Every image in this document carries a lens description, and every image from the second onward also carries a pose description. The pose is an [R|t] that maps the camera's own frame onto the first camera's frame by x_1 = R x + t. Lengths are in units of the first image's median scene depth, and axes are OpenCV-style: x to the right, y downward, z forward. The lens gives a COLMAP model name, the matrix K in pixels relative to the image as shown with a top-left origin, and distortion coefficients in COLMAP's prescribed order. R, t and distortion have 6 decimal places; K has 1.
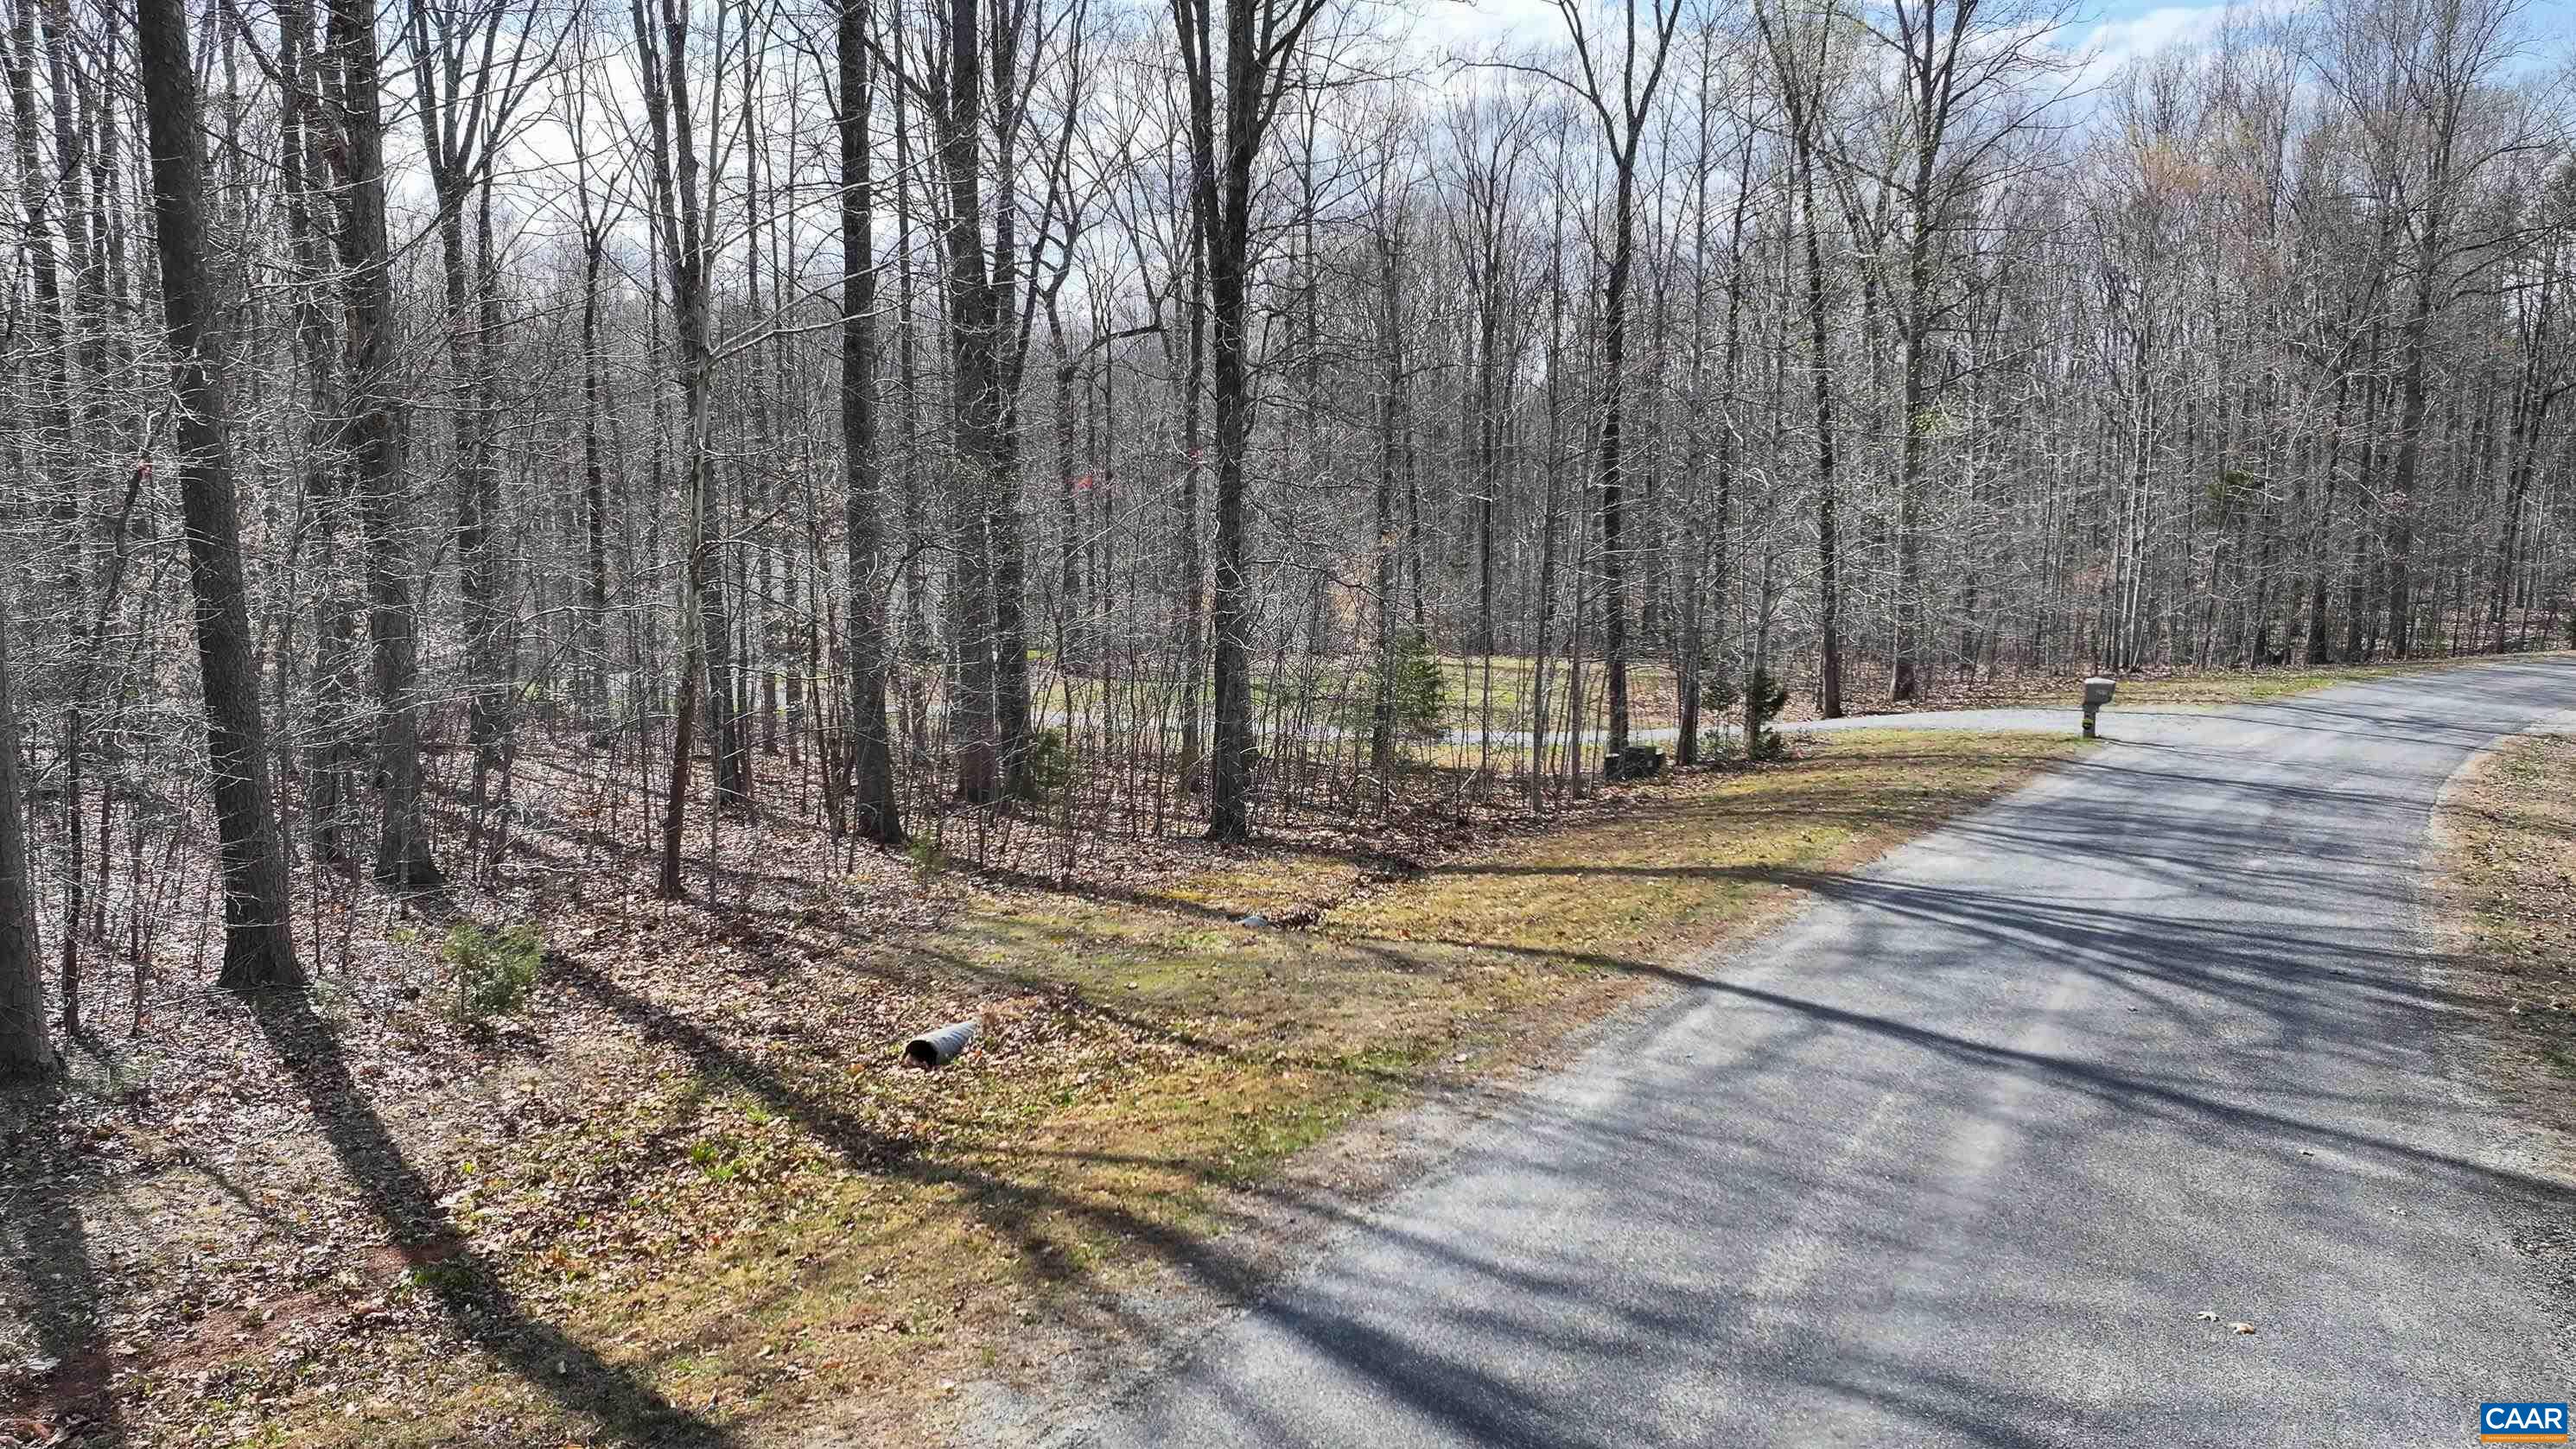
lens RADIAL K [[2096.8, 0, 1284.7], [0, 2096.8, 752.1], [0, 0, 1]] dist [-0.000273, -0.005316]
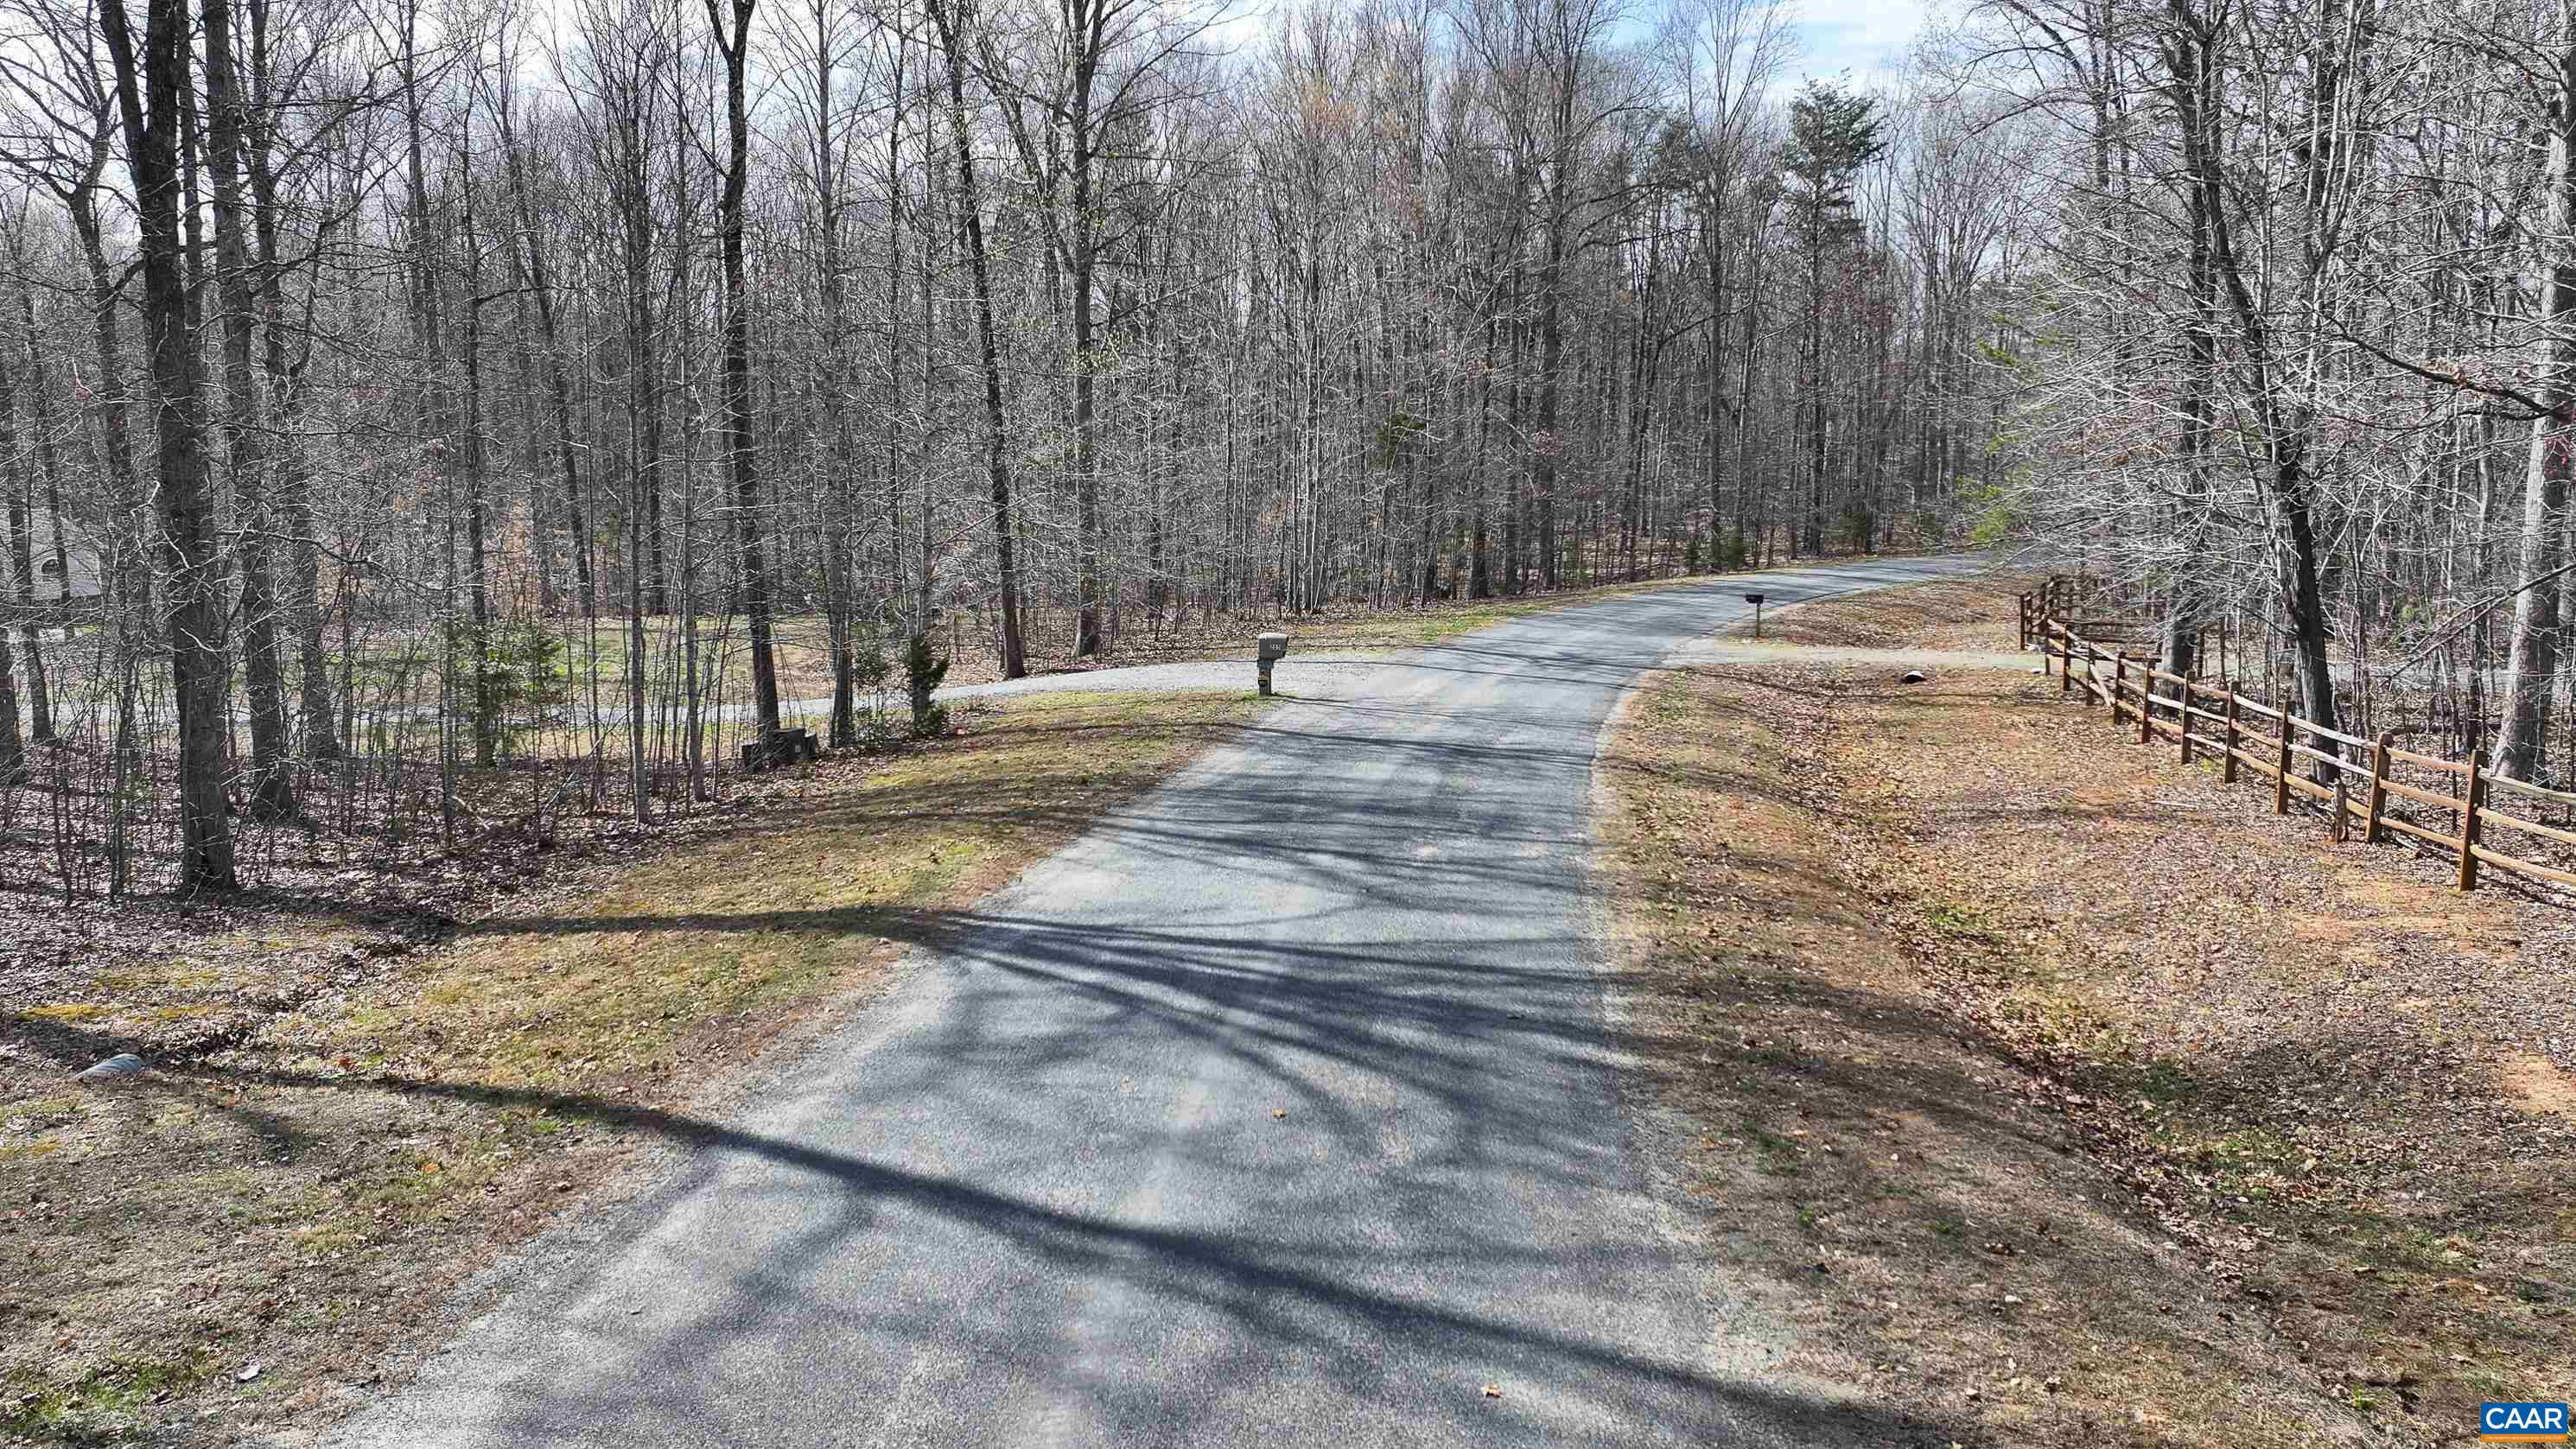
lens RADIAL K [[2096.8, 0, 1284.7], [0, 2096.8, 752.1], [0, 0, 1]] dist [-0.000273, -0.005316]
pose [[0.933852, -0.058098, 0.352910, 0.079976], [0.048356, 0.998168, 0.036365, -0.021791], [-0.354376, -0.016894, 0.934950, 0.158300]]
